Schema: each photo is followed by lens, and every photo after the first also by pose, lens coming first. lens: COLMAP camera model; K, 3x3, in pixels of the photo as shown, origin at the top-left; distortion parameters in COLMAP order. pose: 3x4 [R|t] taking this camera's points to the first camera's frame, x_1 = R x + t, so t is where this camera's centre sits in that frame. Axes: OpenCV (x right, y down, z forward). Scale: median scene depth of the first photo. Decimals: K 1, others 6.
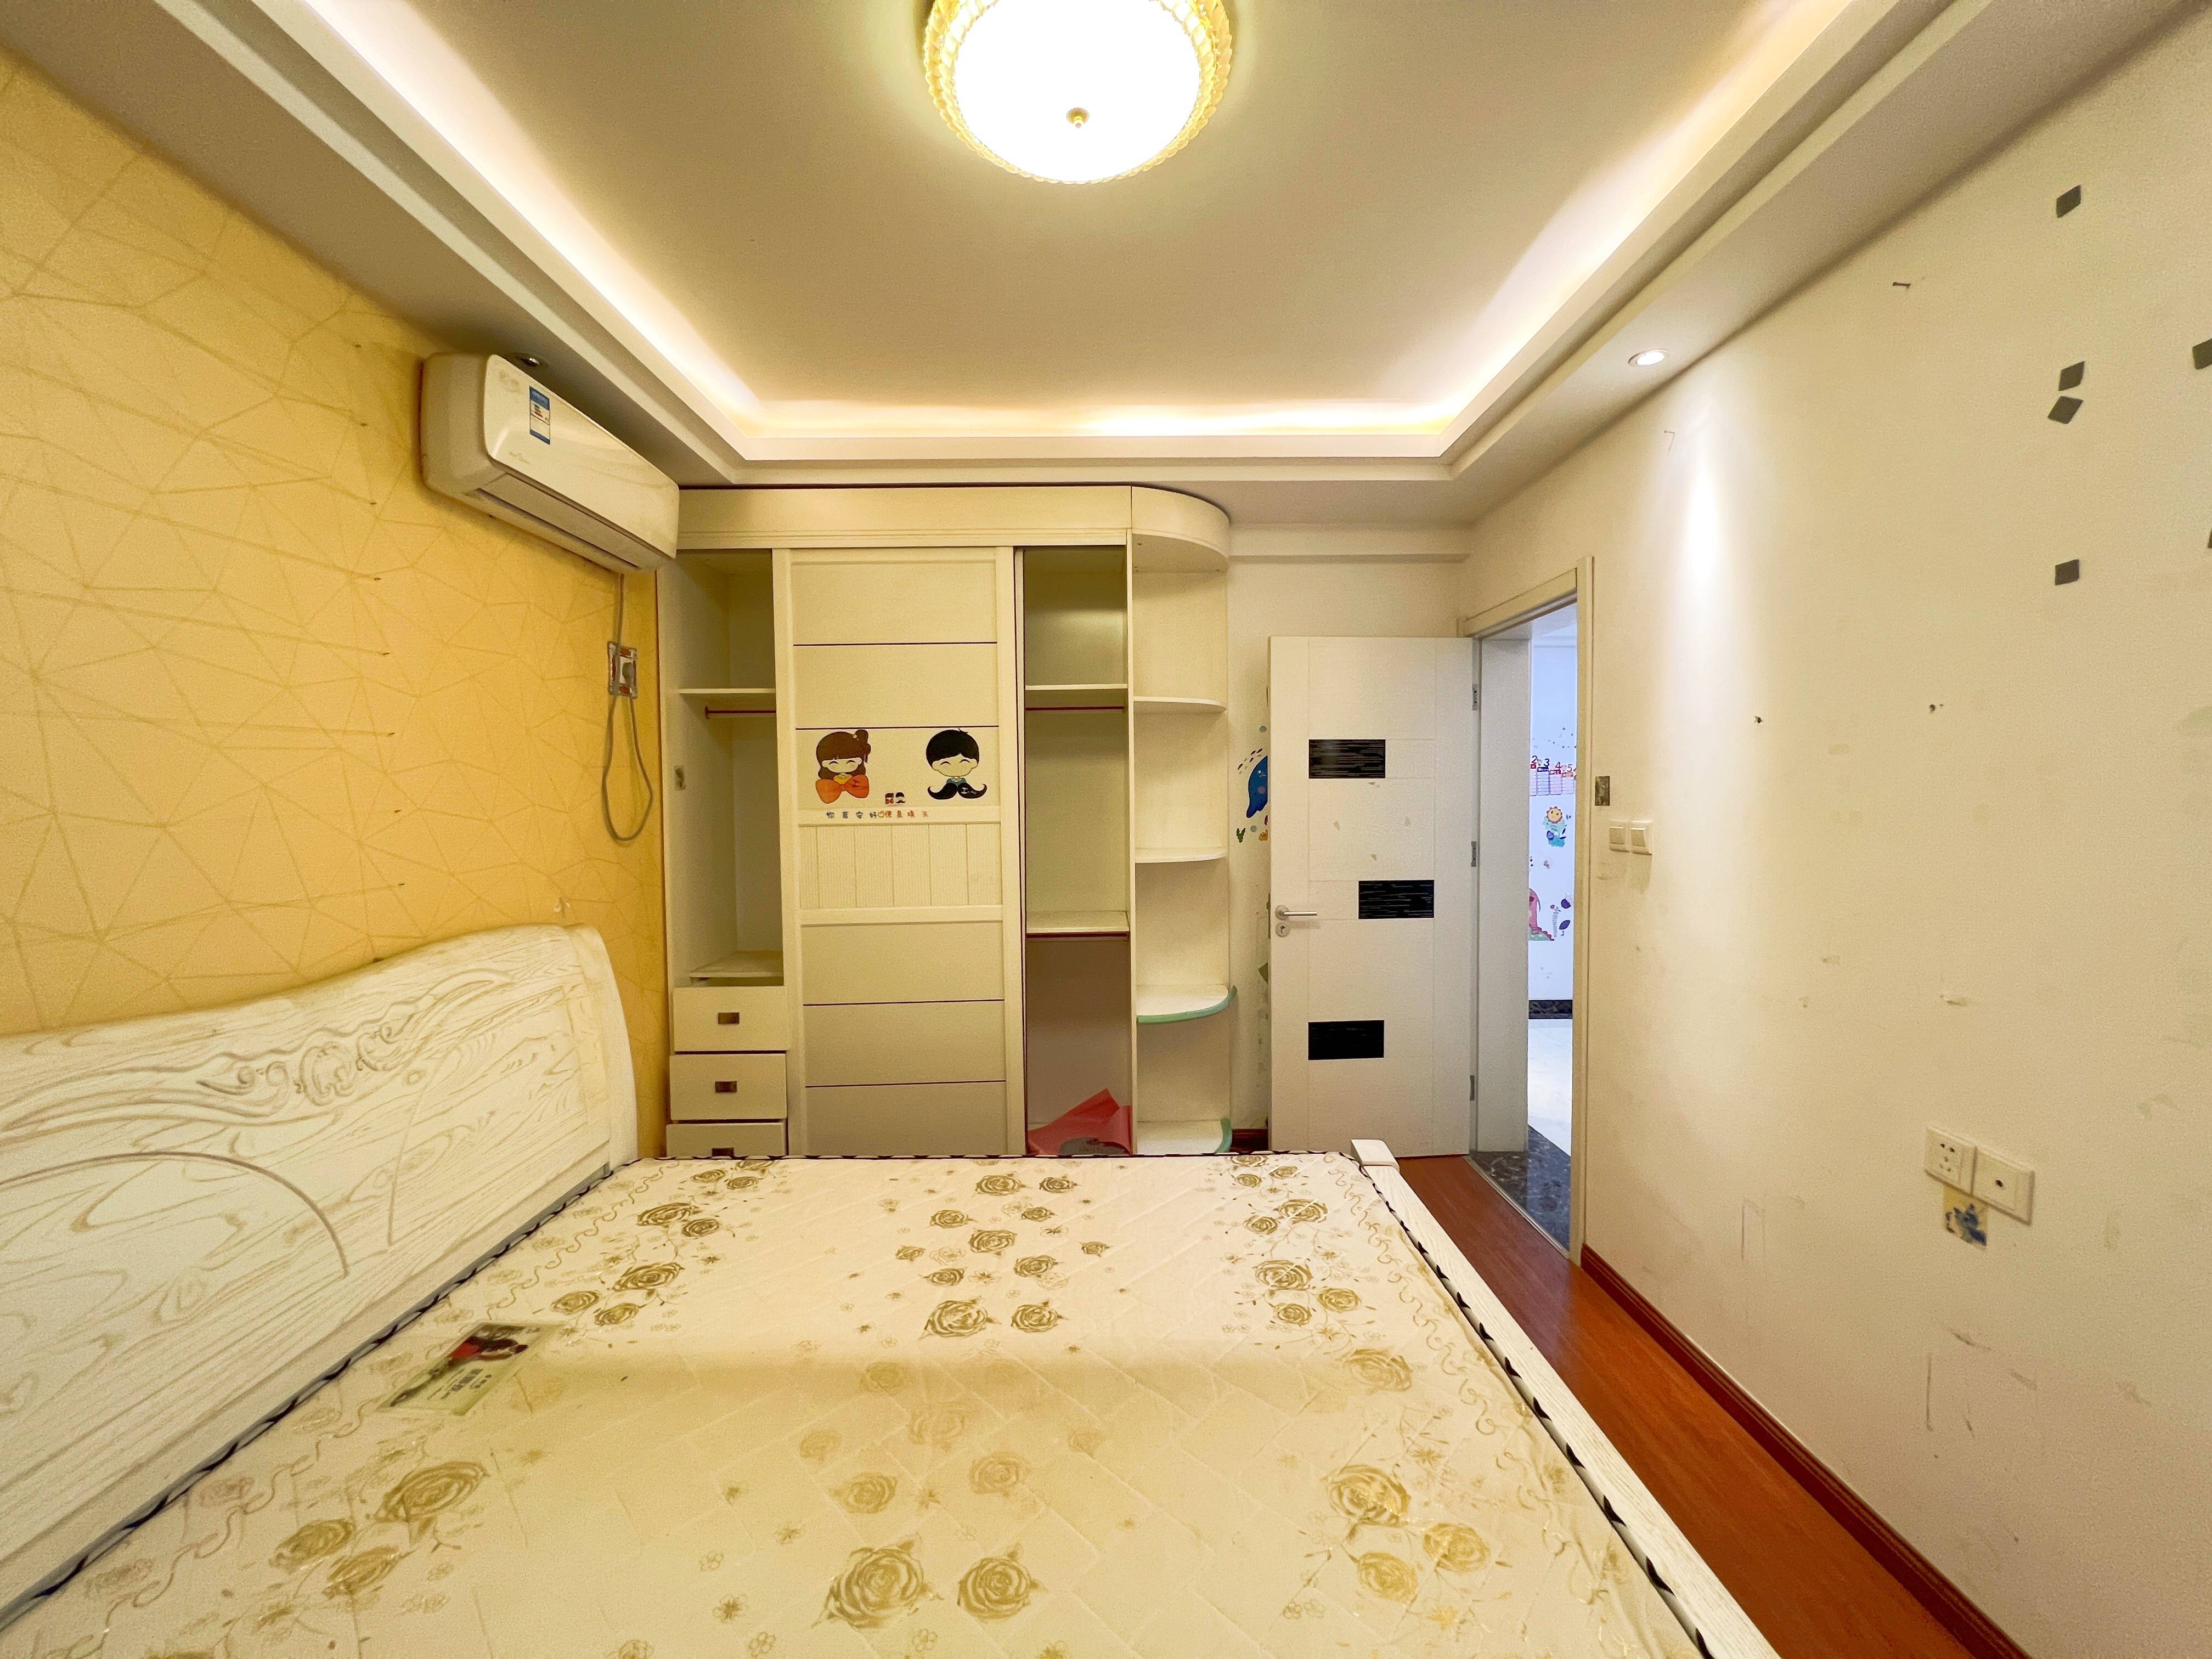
lens RADIAL K [[884.9, 0, 1103.6], [0, 884.9, 828.4], [0, 0, 1]] dist [-0.001585, 0.000136]
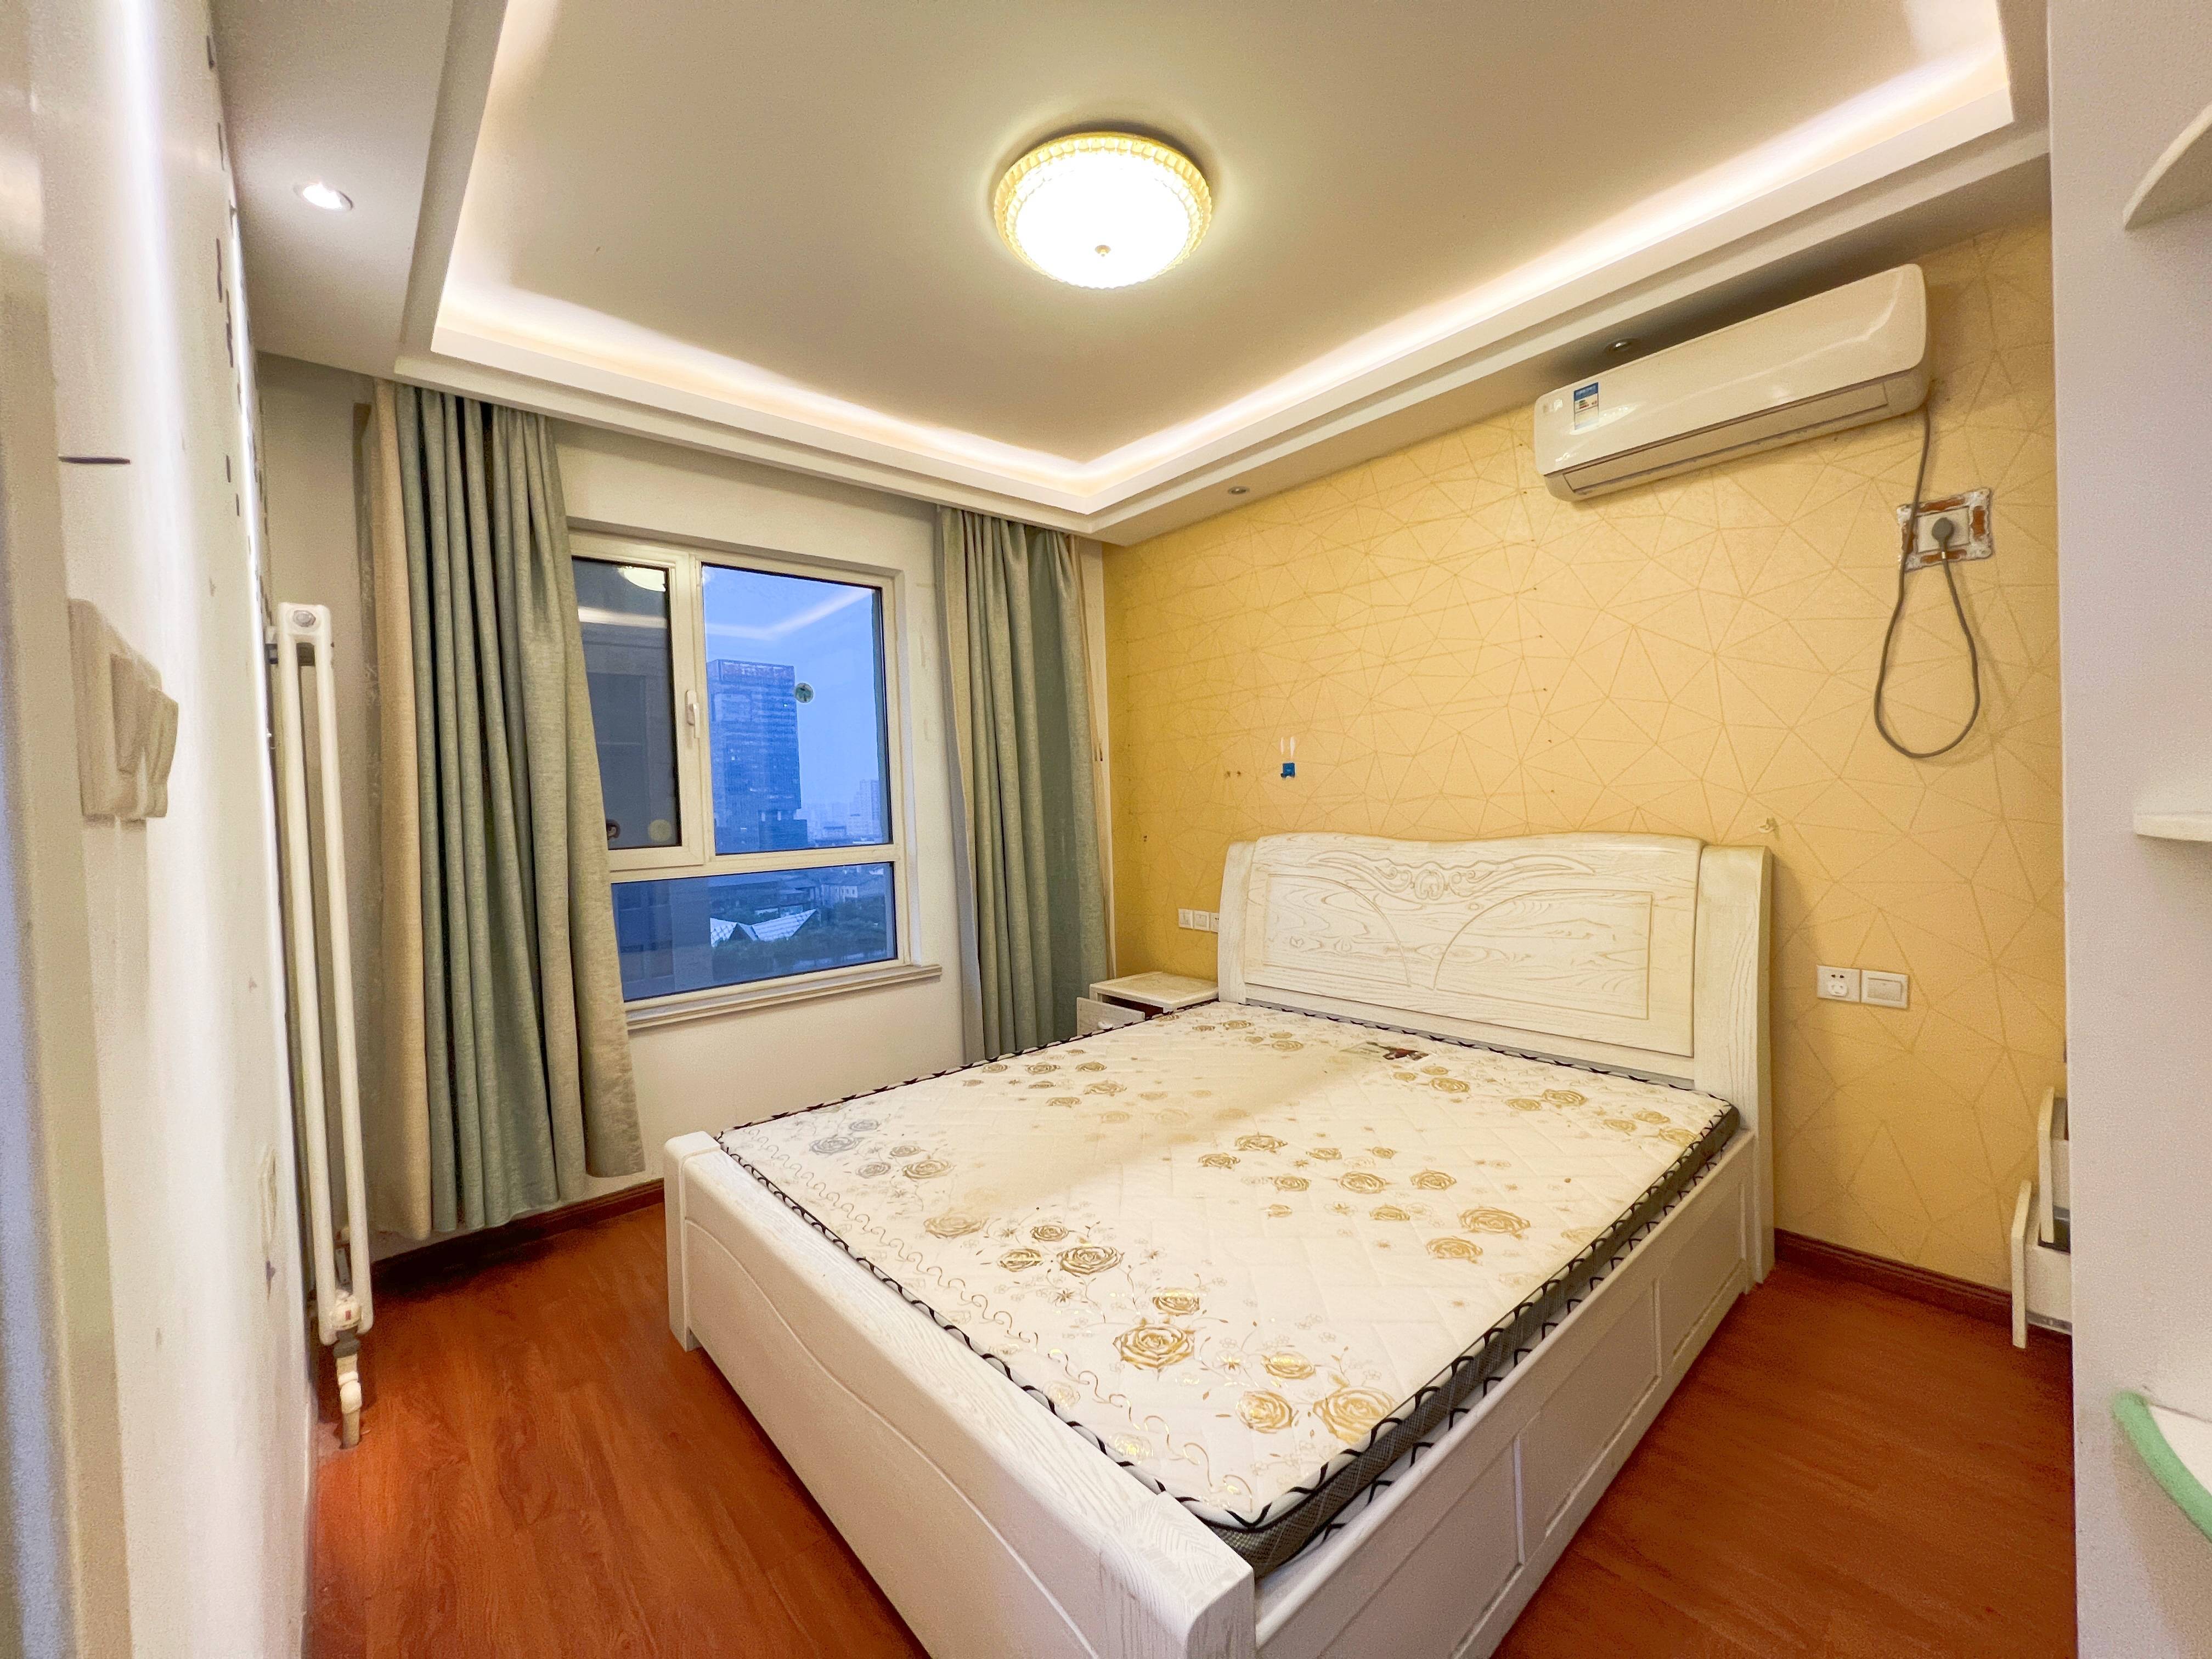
lens RADIAL K [[884.9, 0, 1110.1], [0, 884.9, 830.9], [0, 0, 1]] dist [-0.001585, 0.000136]
pose [[-0.746505, 0.053003, -0.663266, 0.810694], [0.015029, 0.997911, 0.062830, 0.029006], [0.665211, 0.036934, -0.745742, 1.790511]]
